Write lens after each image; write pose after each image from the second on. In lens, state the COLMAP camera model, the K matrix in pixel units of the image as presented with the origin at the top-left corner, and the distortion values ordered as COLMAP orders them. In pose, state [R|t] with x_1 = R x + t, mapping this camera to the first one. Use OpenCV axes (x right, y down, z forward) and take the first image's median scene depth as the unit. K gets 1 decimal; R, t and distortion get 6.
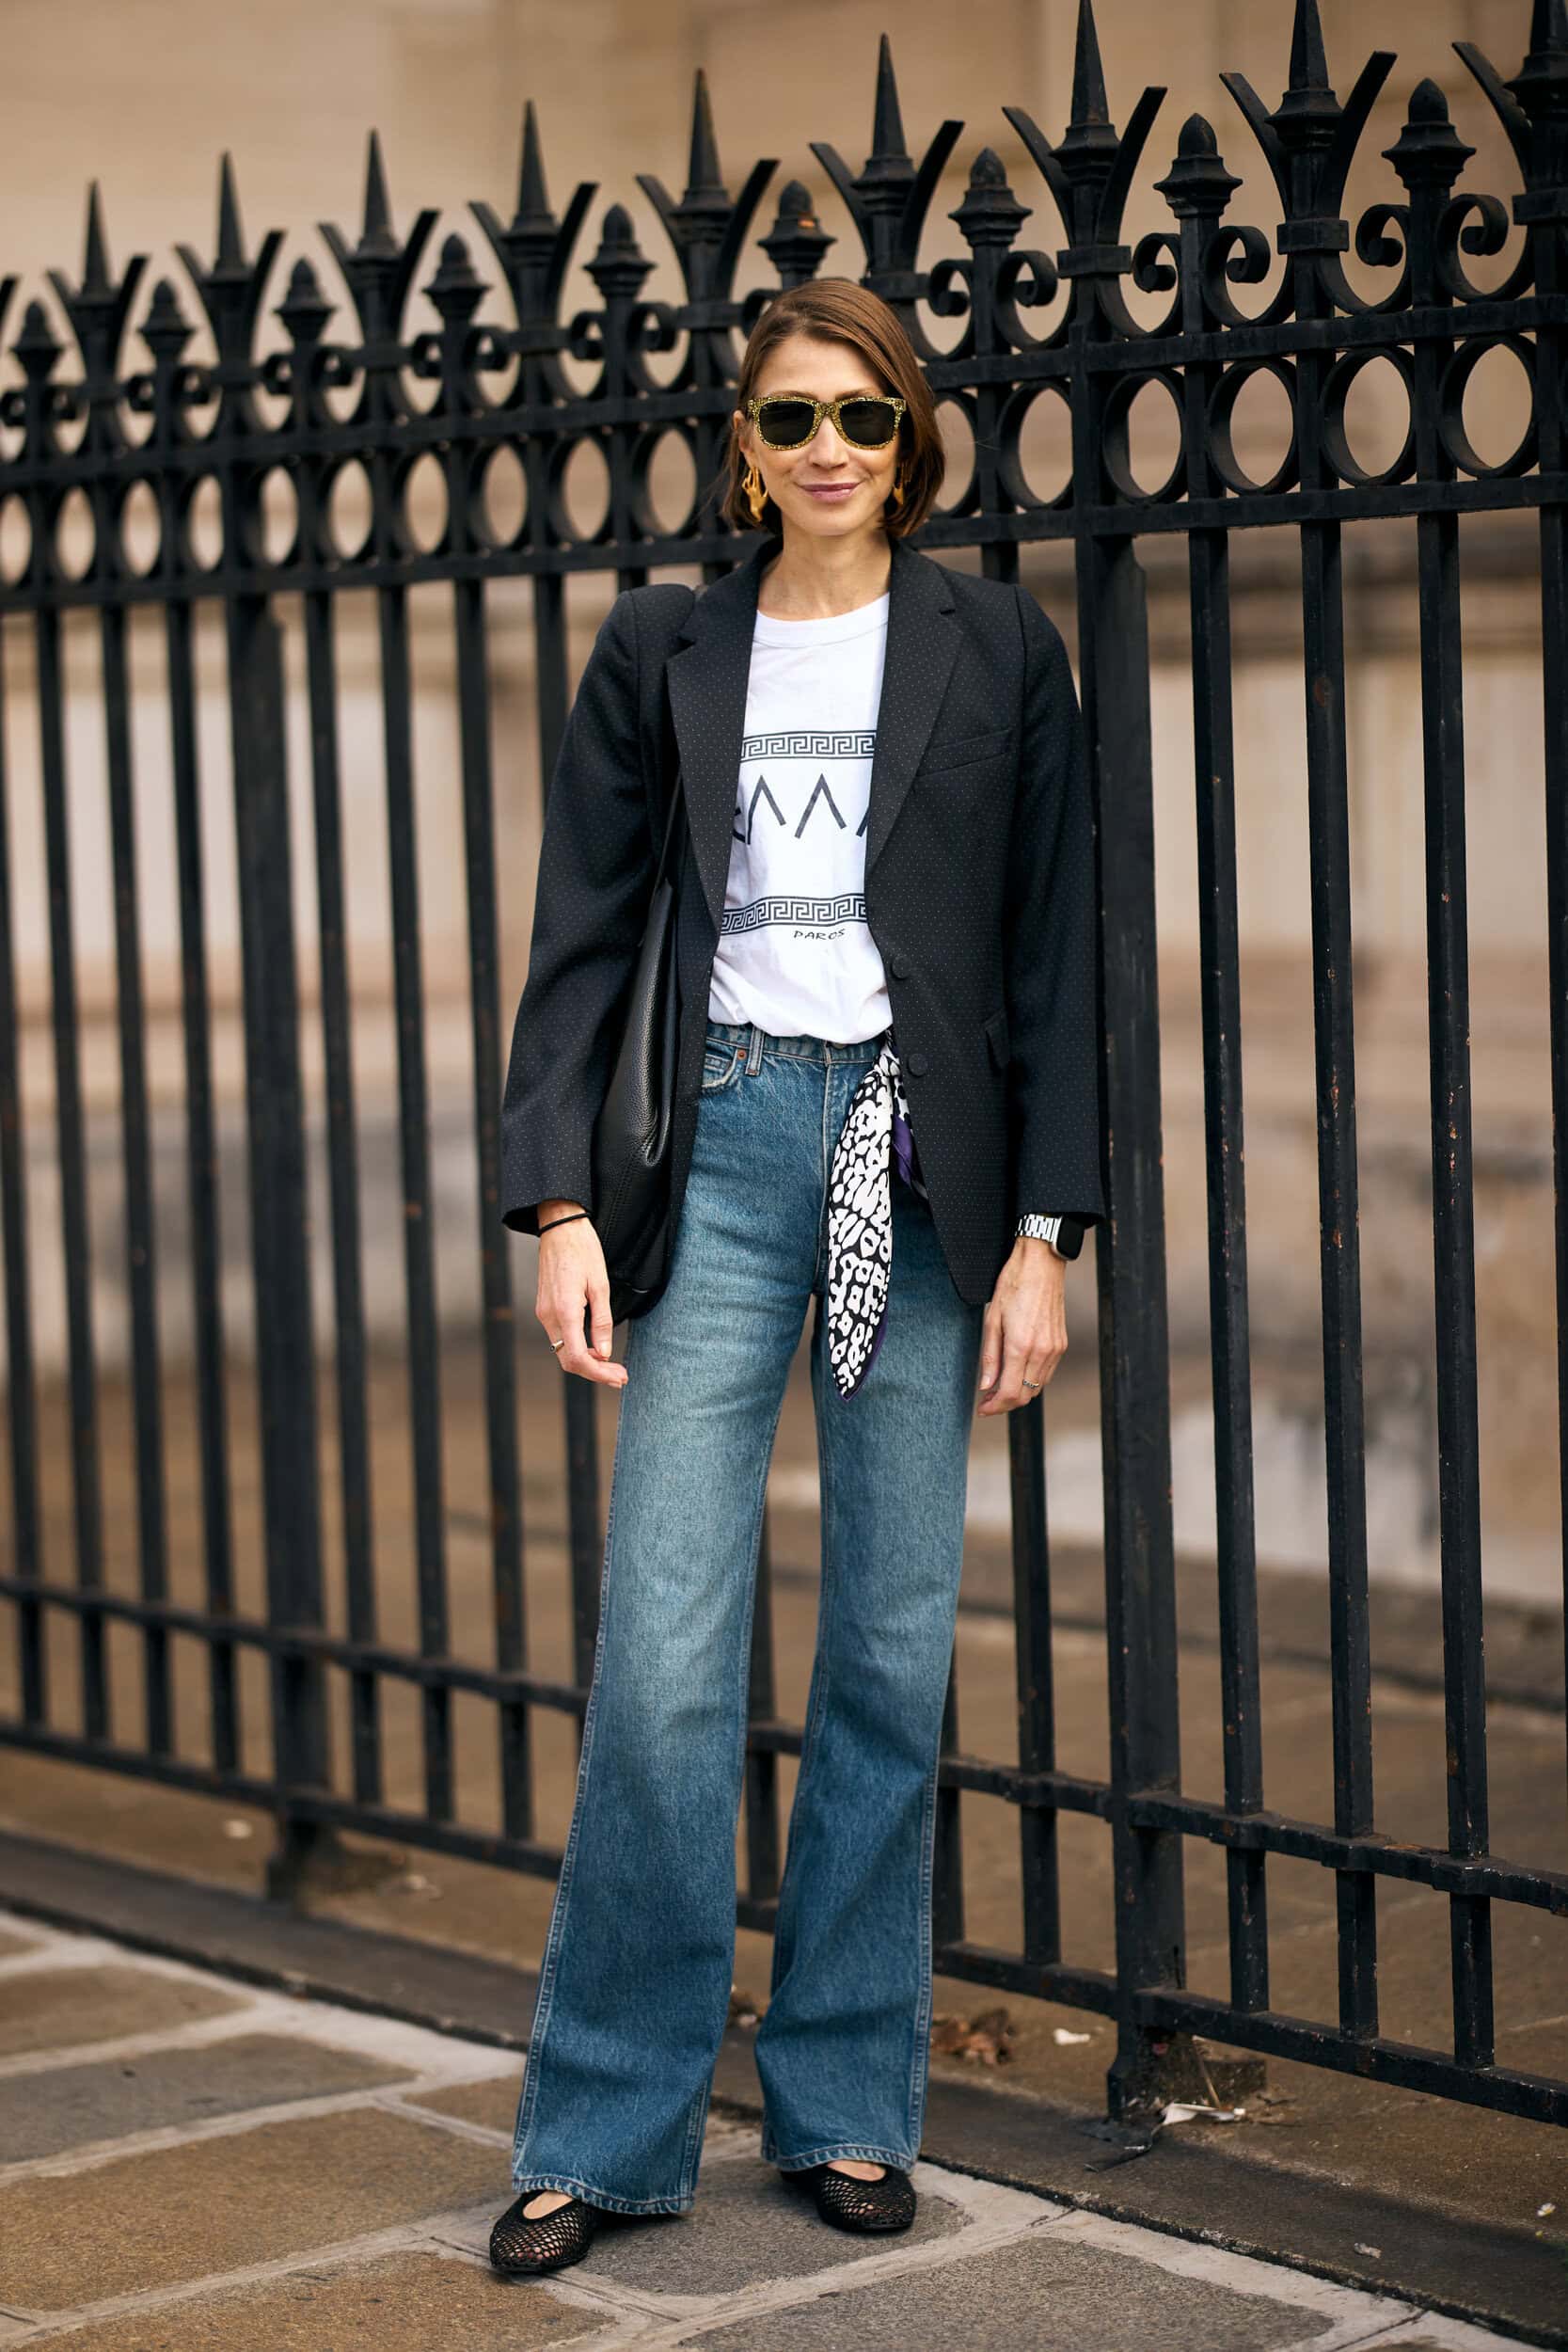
lens RADIAL K [[5663.2, 0, 784.0], [0, 5663.2, 1176.0], [0, 0, 1]] dist [-0.072164, 0.011991]
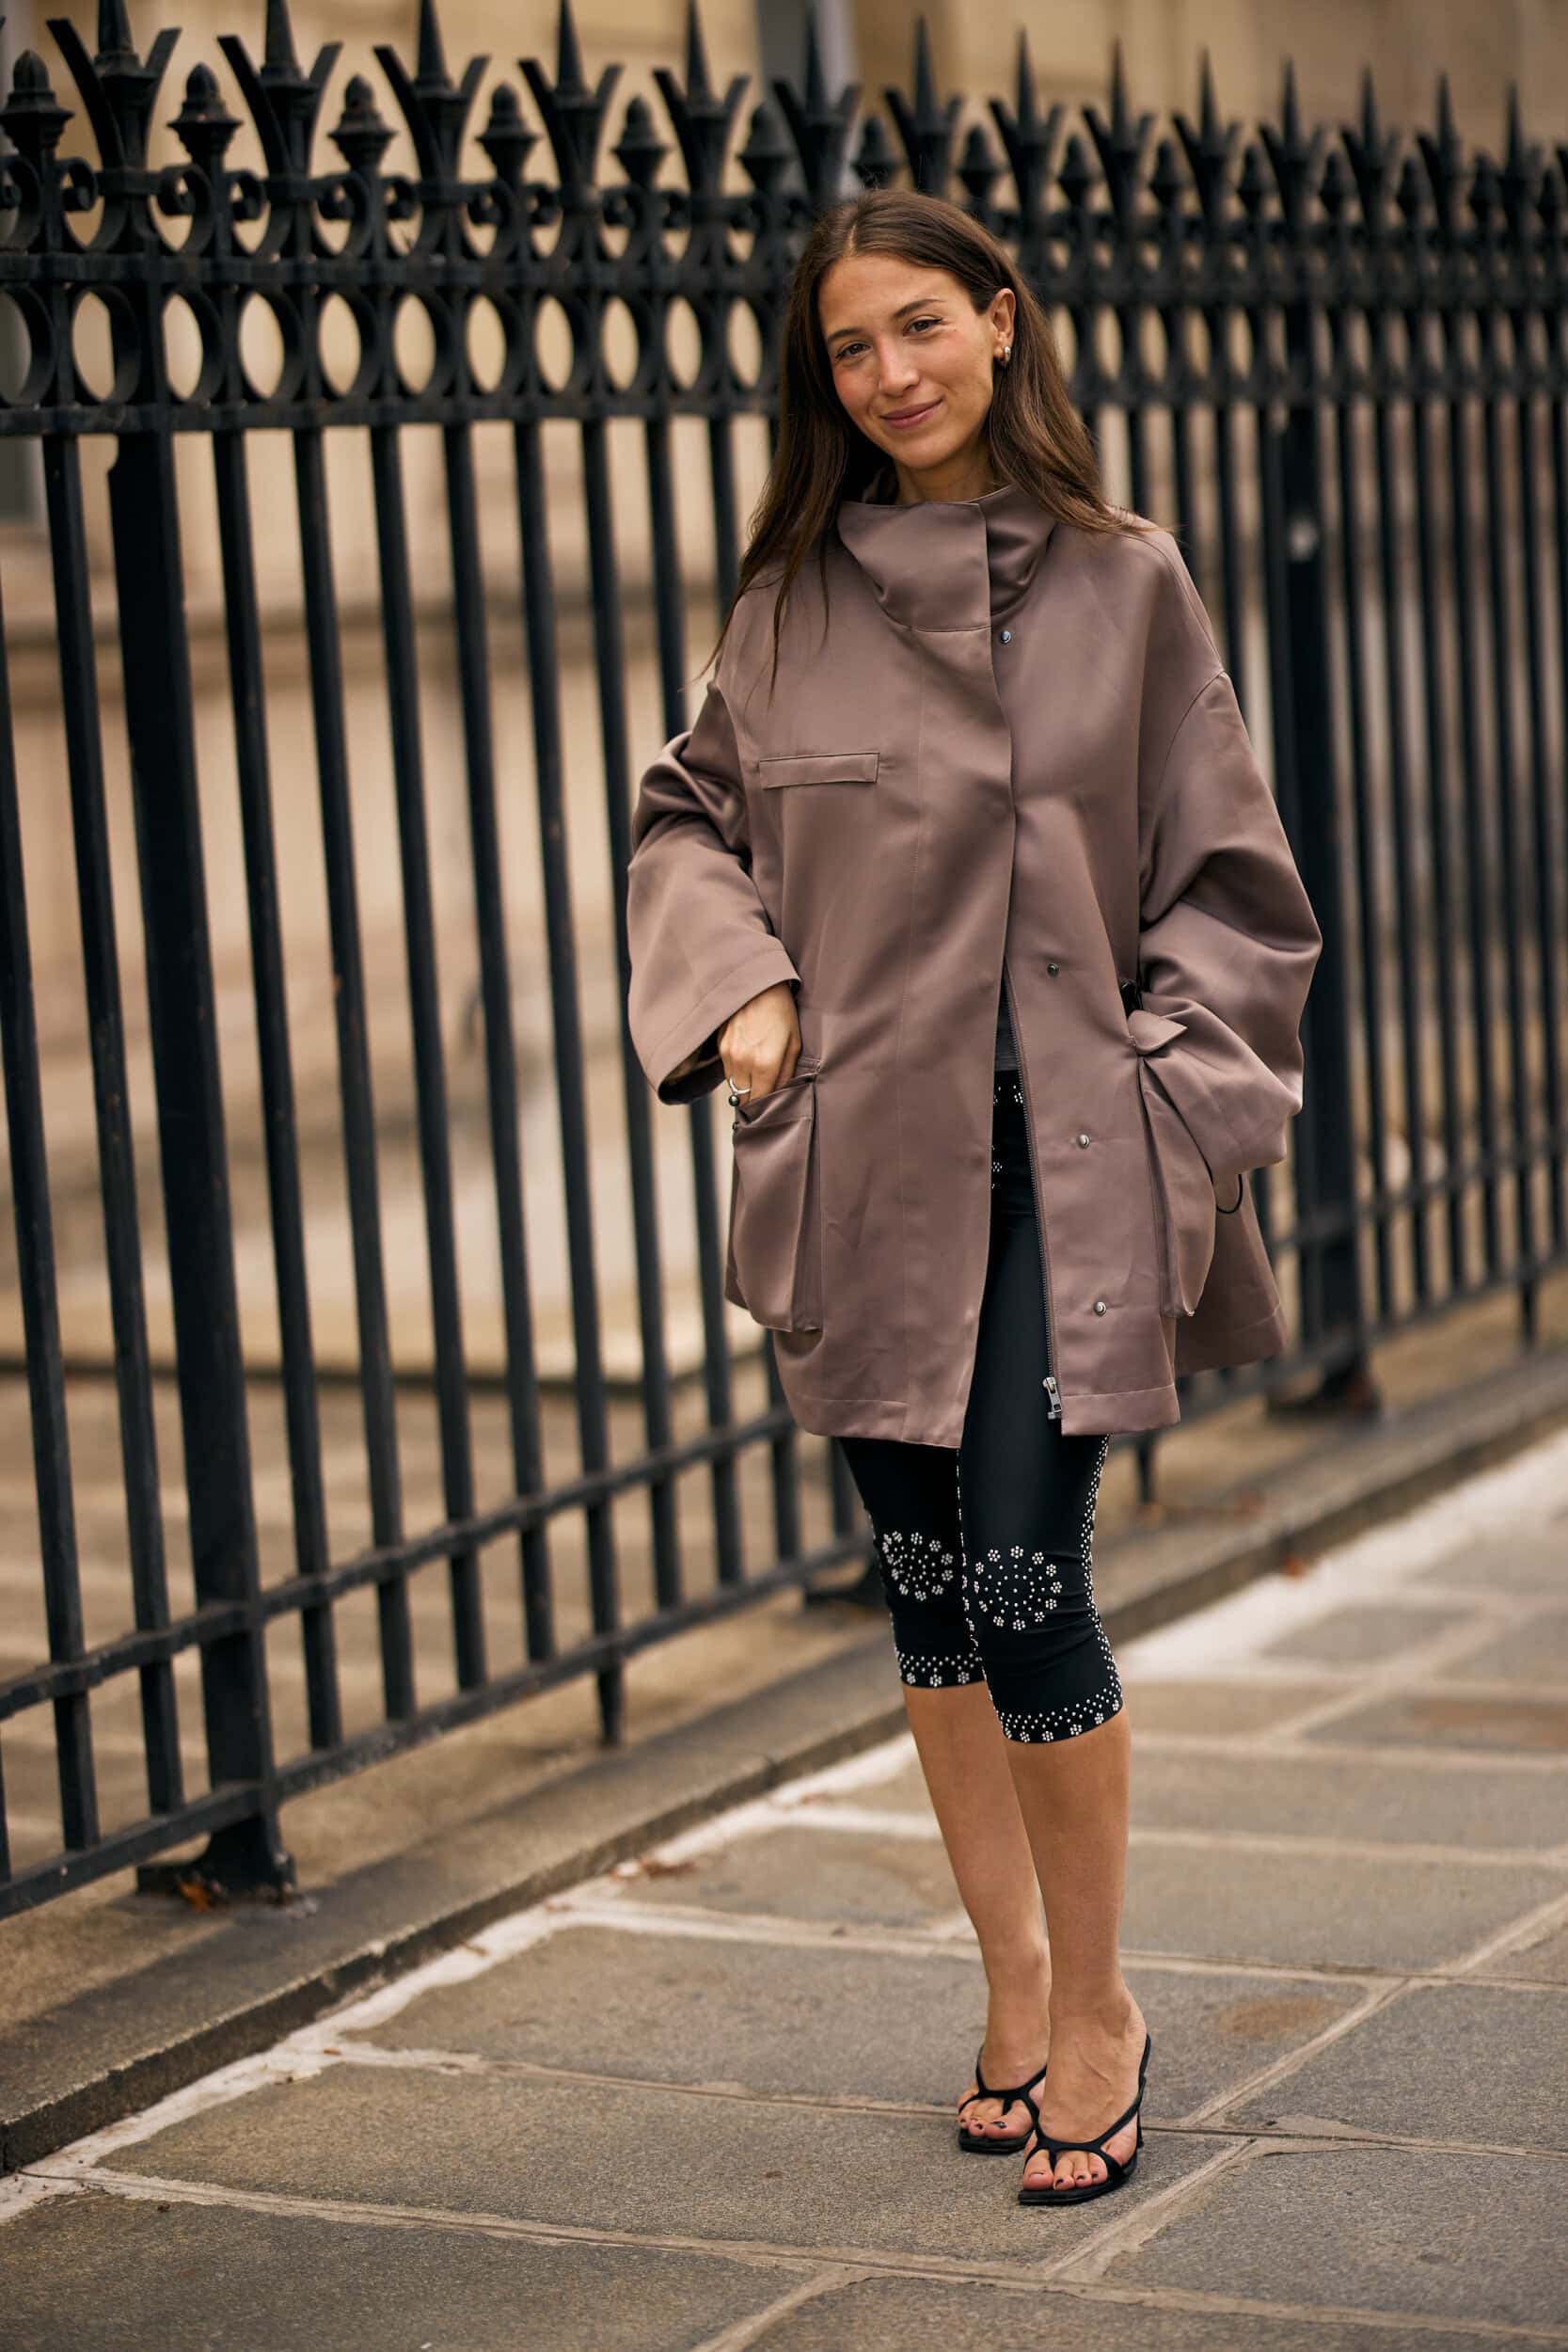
lens RADIAL K [[5663.2, 0, 784.0], [0, 5663.2, 1176.0], [0, 0, 1]] dist [-0.072164, 0.011991]
pose [[-0.354723, -0.046159, 0.933831, -1.004784], [0.147310, 0.983547, 0.104573, -0.068608], [-0.923294, 0.174657, -0.342087, 1.285091]]
